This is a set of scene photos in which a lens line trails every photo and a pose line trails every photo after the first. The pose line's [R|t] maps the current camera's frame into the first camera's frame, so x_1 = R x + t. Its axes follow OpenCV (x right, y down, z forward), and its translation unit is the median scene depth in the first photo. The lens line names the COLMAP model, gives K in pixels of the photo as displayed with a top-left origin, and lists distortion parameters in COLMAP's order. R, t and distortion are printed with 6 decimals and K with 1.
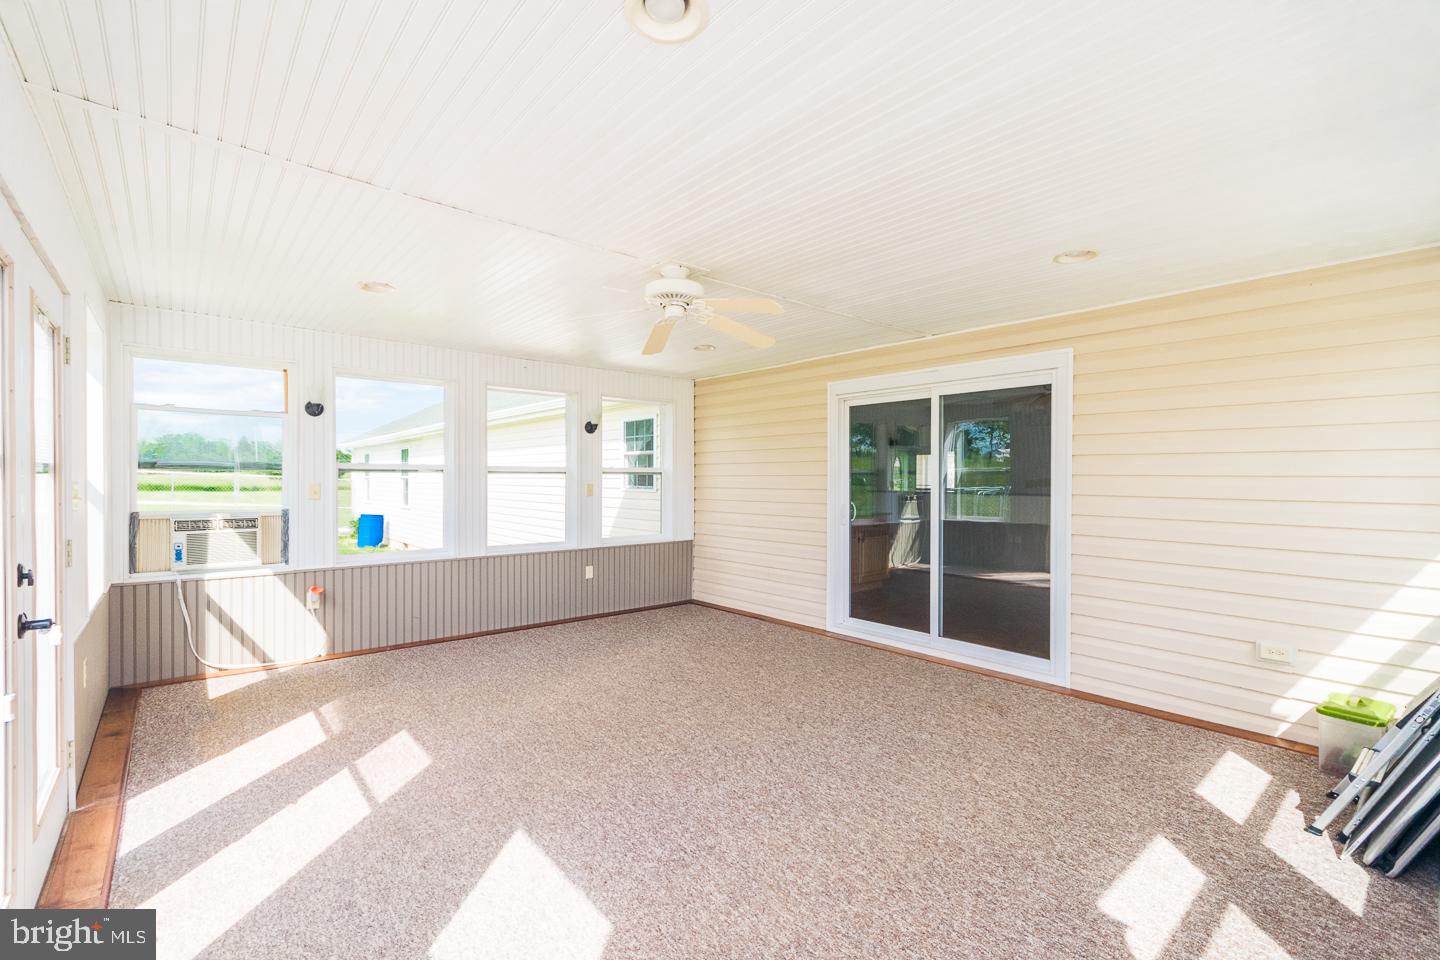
lens RADIAL K [[626.2, 0, 702.3], [0, 626.2, 480.6], [0, 0, 1]] dist [-0.008836, -0.000281]
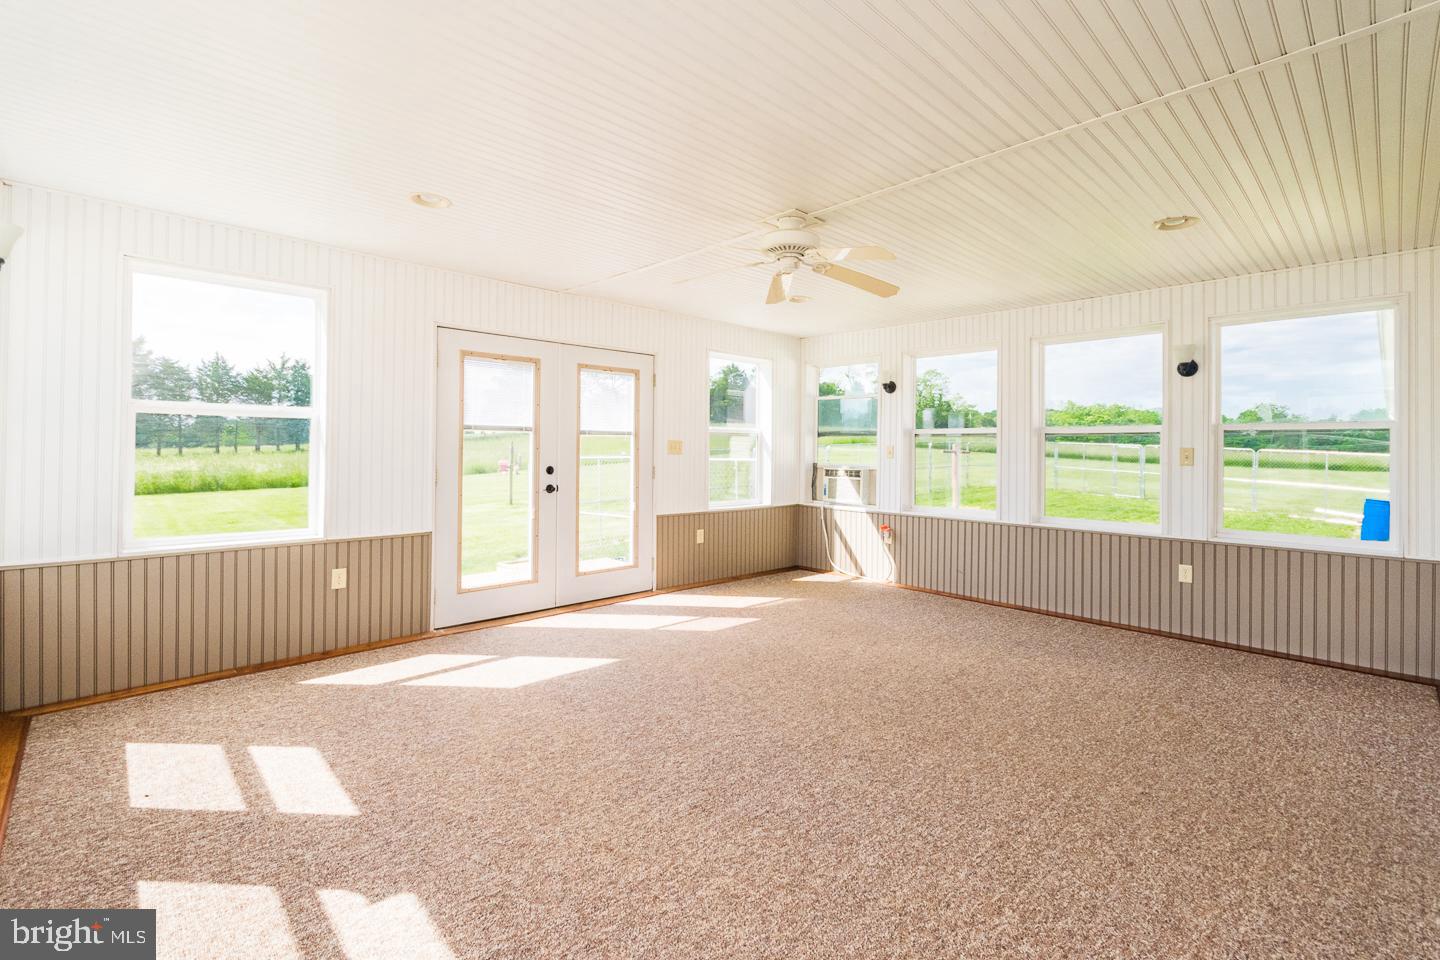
lens RADIAL K [[653.9, 0, 743.2], [0, 653.9, 448.0], [0, 0, 1]] dist [-0.001760, 0.000139]
pose [[0.083685, -0.004280, -0.996483, 0.741603], [-0.014563, 0.999879, -0.005518, 0.022958], [0.996386, 0.014974, 0.083613, 0.639351]]
